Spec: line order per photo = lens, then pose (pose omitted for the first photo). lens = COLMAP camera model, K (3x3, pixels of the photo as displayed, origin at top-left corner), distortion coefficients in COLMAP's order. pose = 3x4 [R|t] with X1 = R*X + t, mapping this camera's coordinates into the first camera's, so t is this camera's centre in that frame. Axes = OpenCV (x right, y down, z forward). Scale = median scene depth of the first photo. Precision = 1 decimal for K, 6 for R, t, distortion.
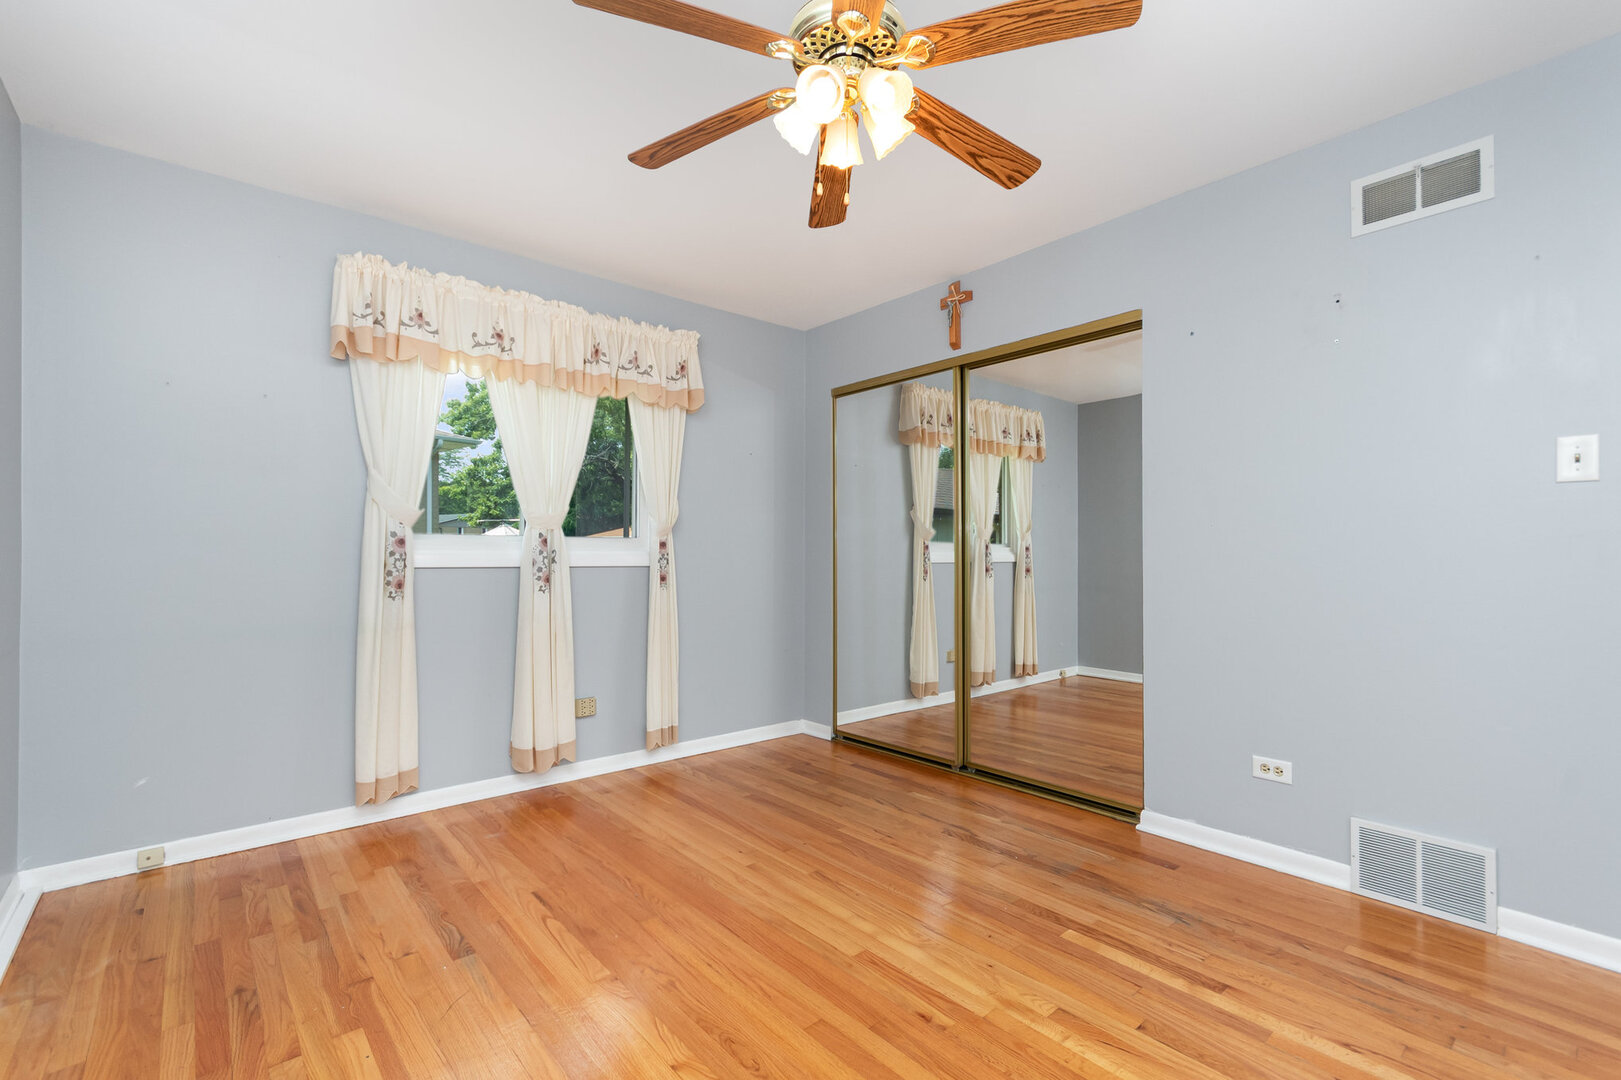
lens RADIAL K [[715.1, 0, 812.5], [0, 715.1, 534.0], [0, 0, 1]] dist [0.002611, -0.000093]
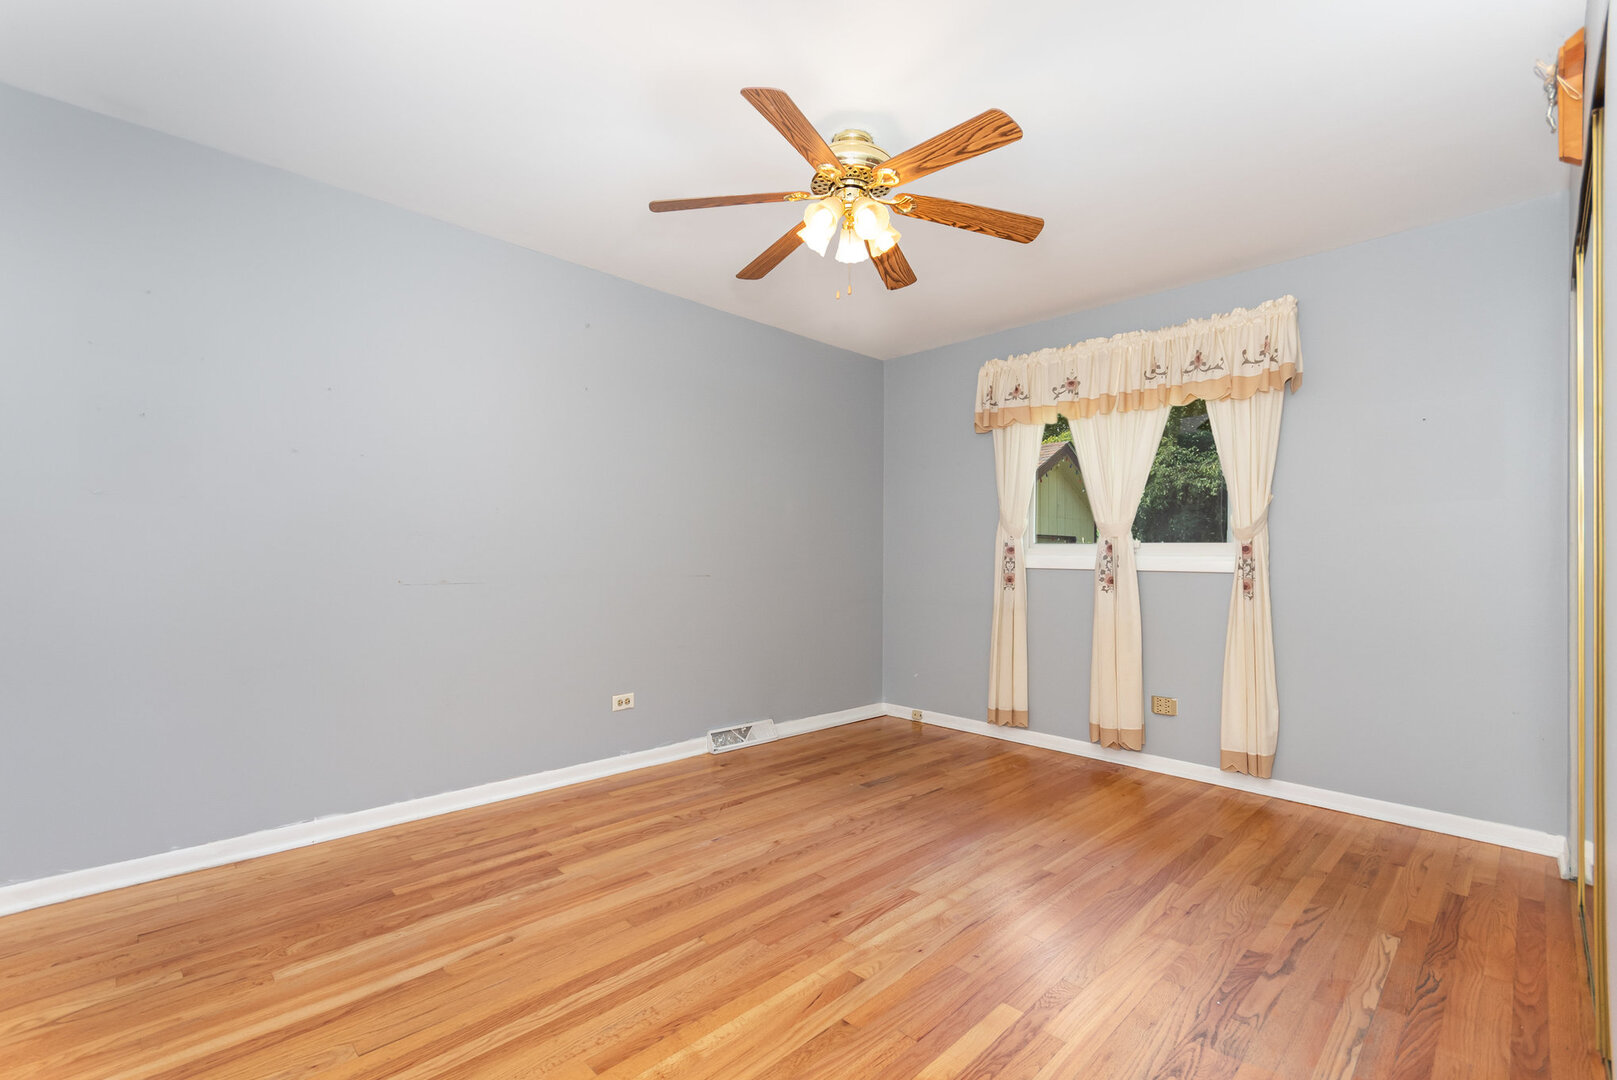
lens RADIAL K [[715.5, 0, 815.3], [0, 715.5, 539.6], [0, 0, 1]] dist [0.003232, -0.000383]
pose [[0.069135, -0.026337, -0.997260, 0.775226], [0.018085, 0.999520, -0.025143, 0.018315], [0.997443, -0.016297, 0.069578, 0.471512]]
